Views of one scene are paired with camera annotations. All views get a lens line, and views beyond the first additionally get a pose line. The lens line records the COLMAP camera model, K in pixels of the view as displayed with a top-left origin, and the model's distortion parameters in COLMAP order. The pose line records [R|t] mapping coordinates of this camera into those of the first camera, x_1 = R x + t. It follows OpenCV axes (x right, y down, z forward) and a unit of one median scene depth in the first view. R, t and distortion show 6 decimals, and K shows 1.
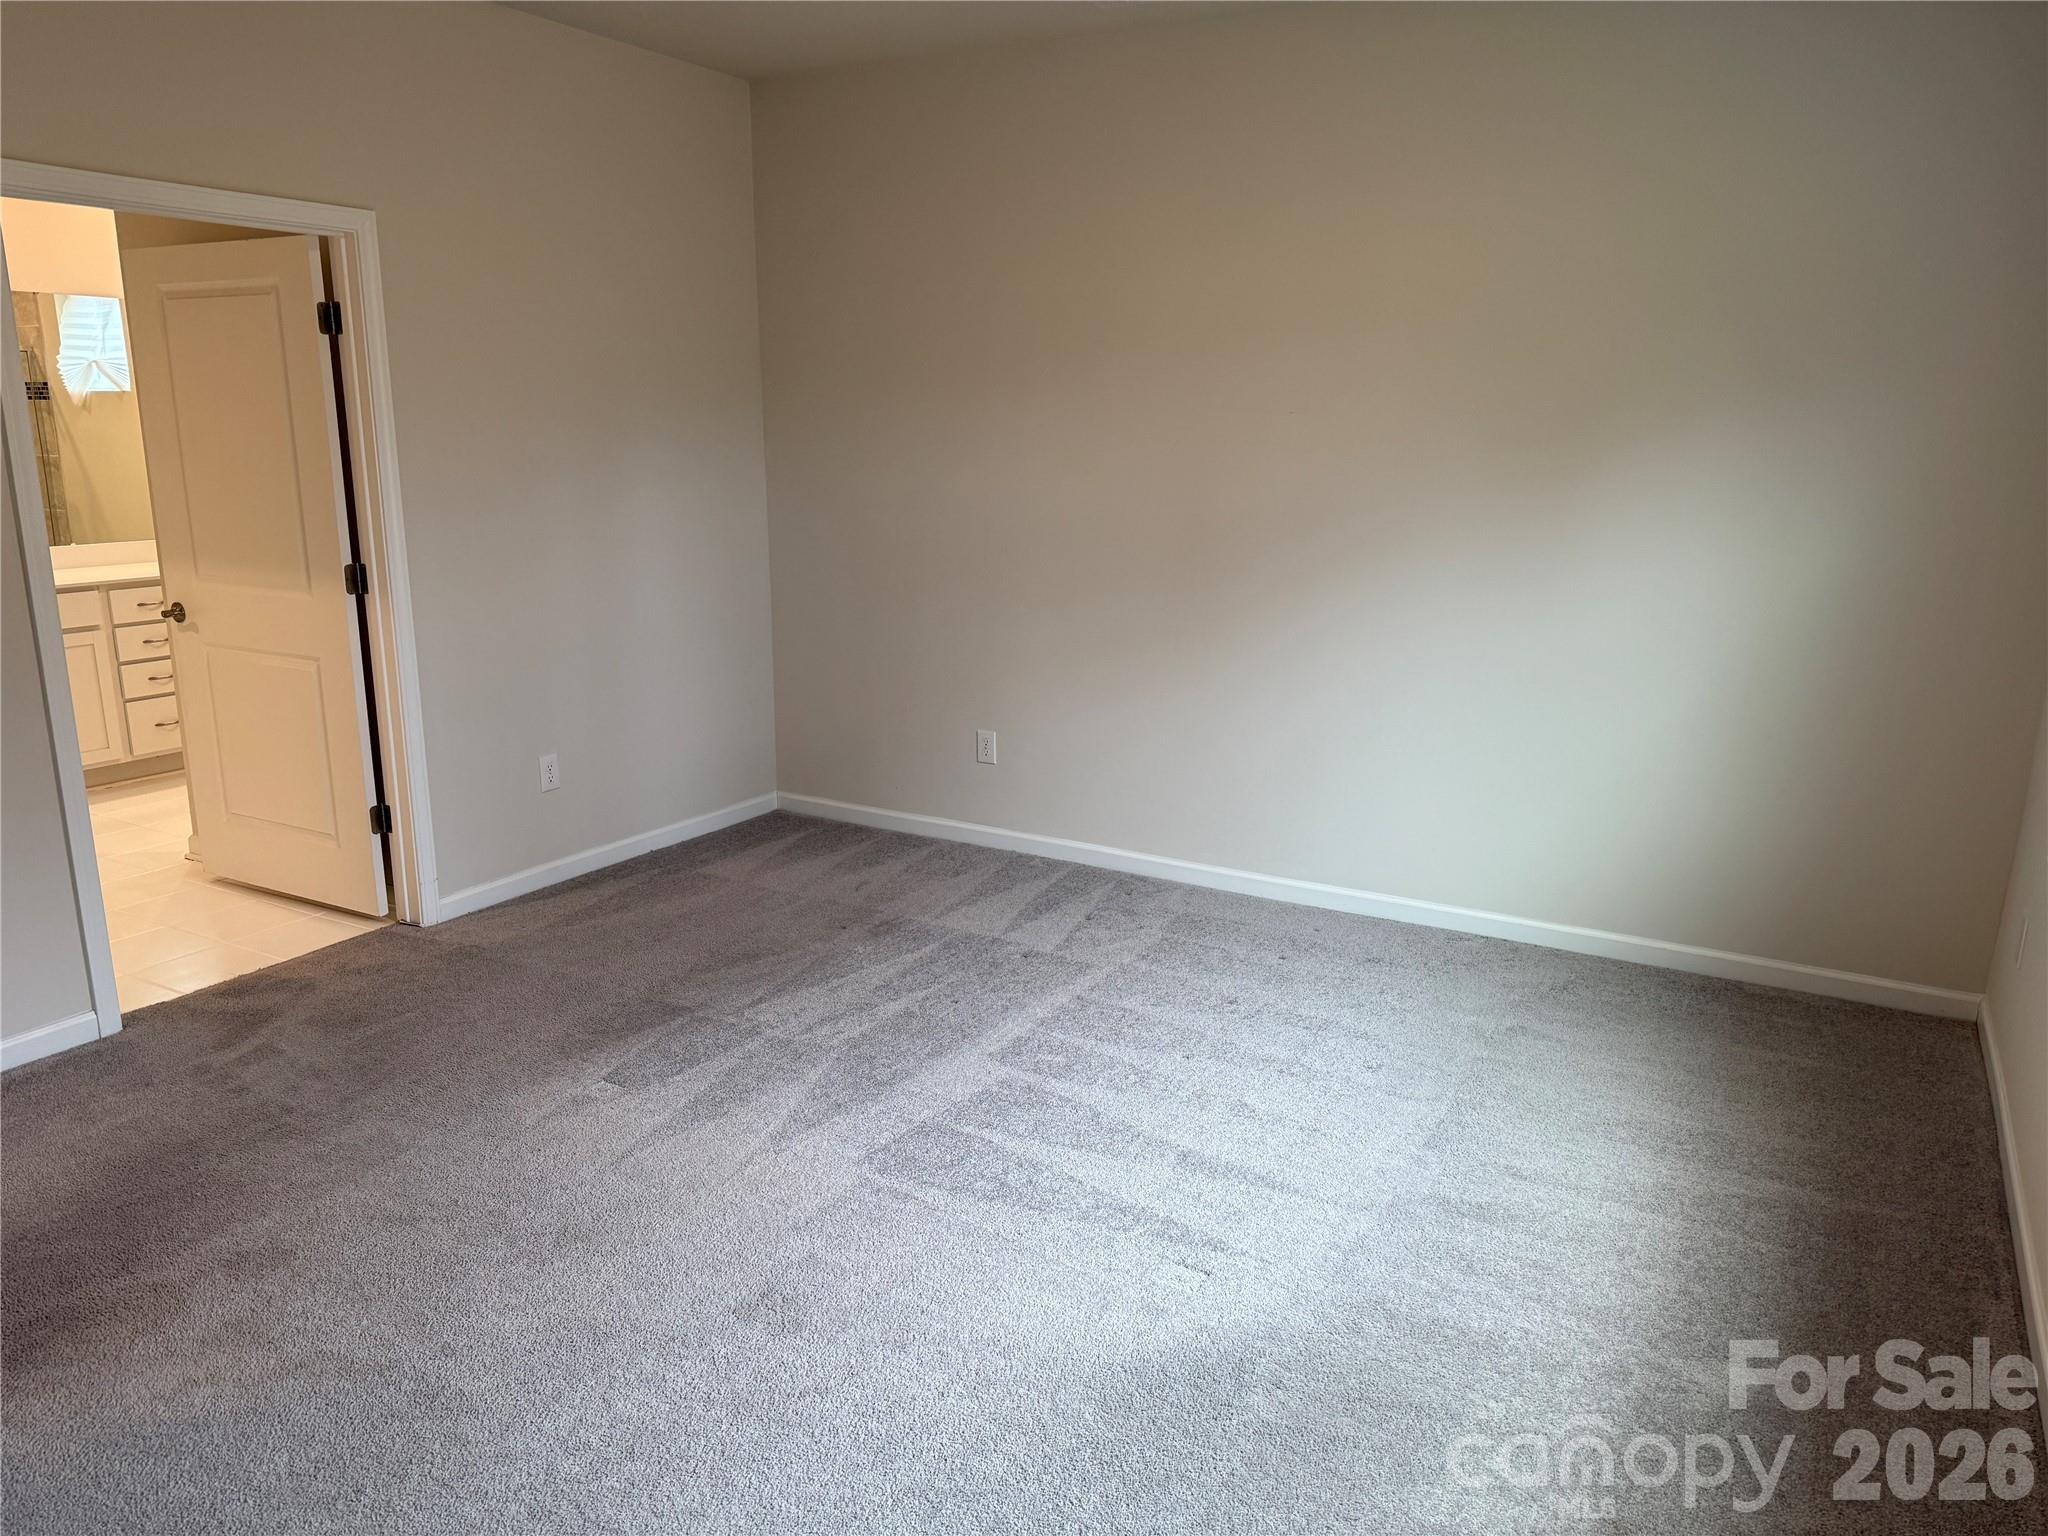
lens RADIAL K [[1425.0, 0, 1039.1], [0, 1425.0, 771.1], [0, 0, 1]] dist [0.049454, -0.072163]
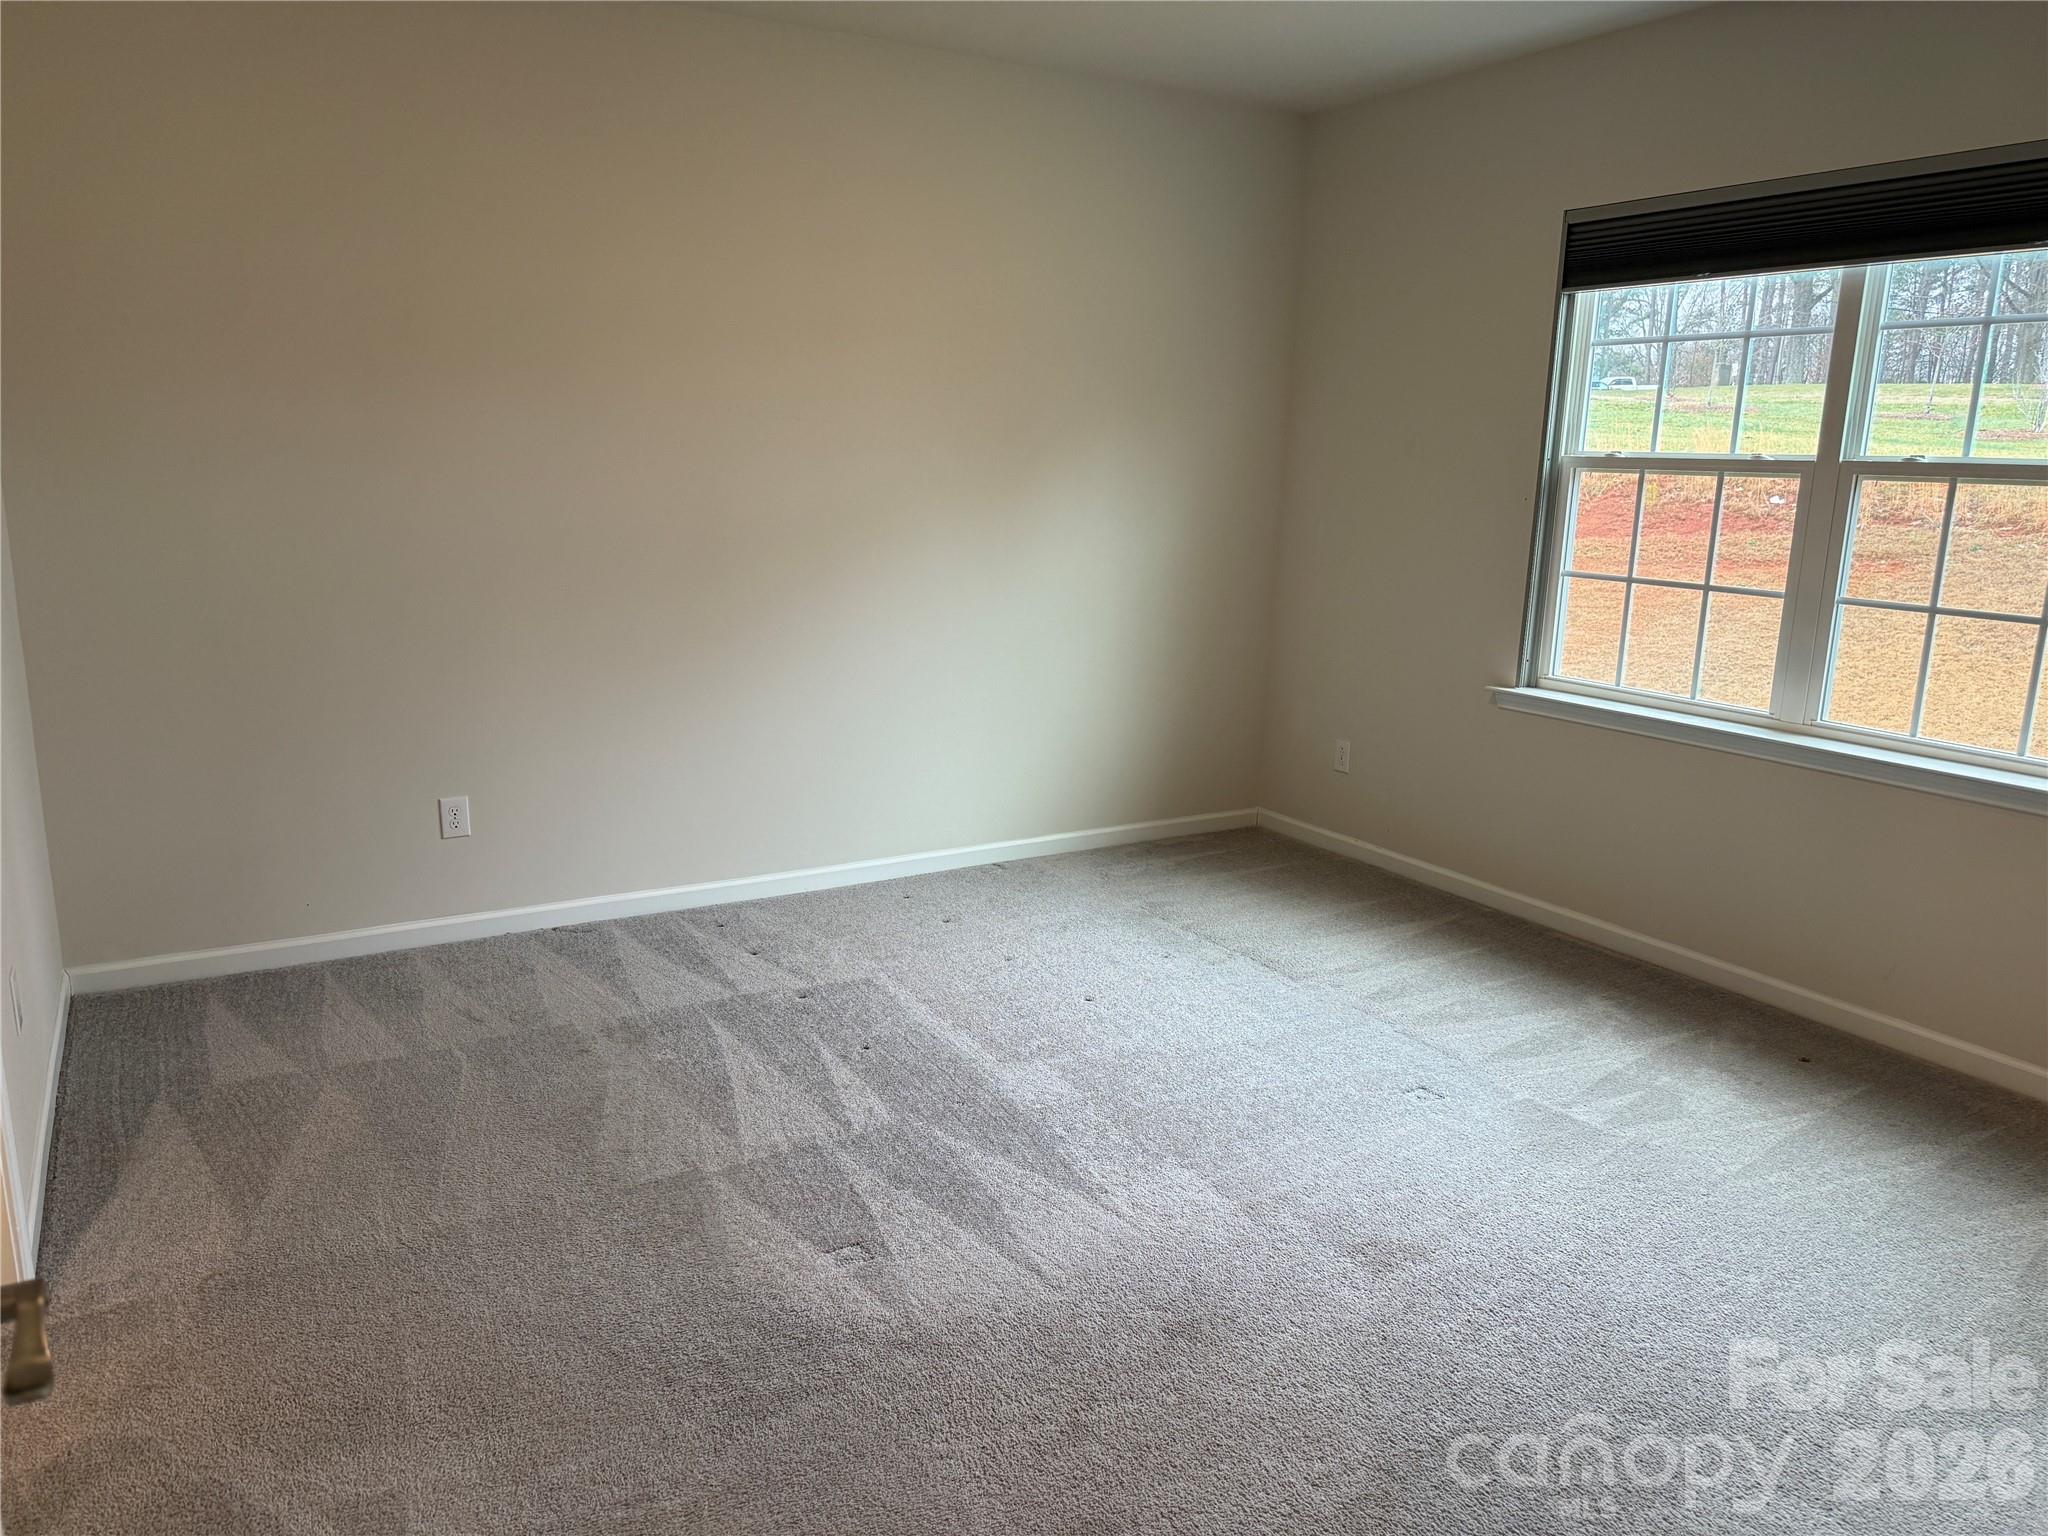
lens RADIAL K [[1425.0, 0, 1039.1], [0, 1425.0, 771.1], [0, 0, 1]] dist [0.049454, -0.072163]
pose [[0.493062, -0.190226, 0.848943, -0.662613], [0.188783, 0.975946, 0.109040, -0.081632], [-0.849265, 0.106502, 0.517114, 0.357555]]
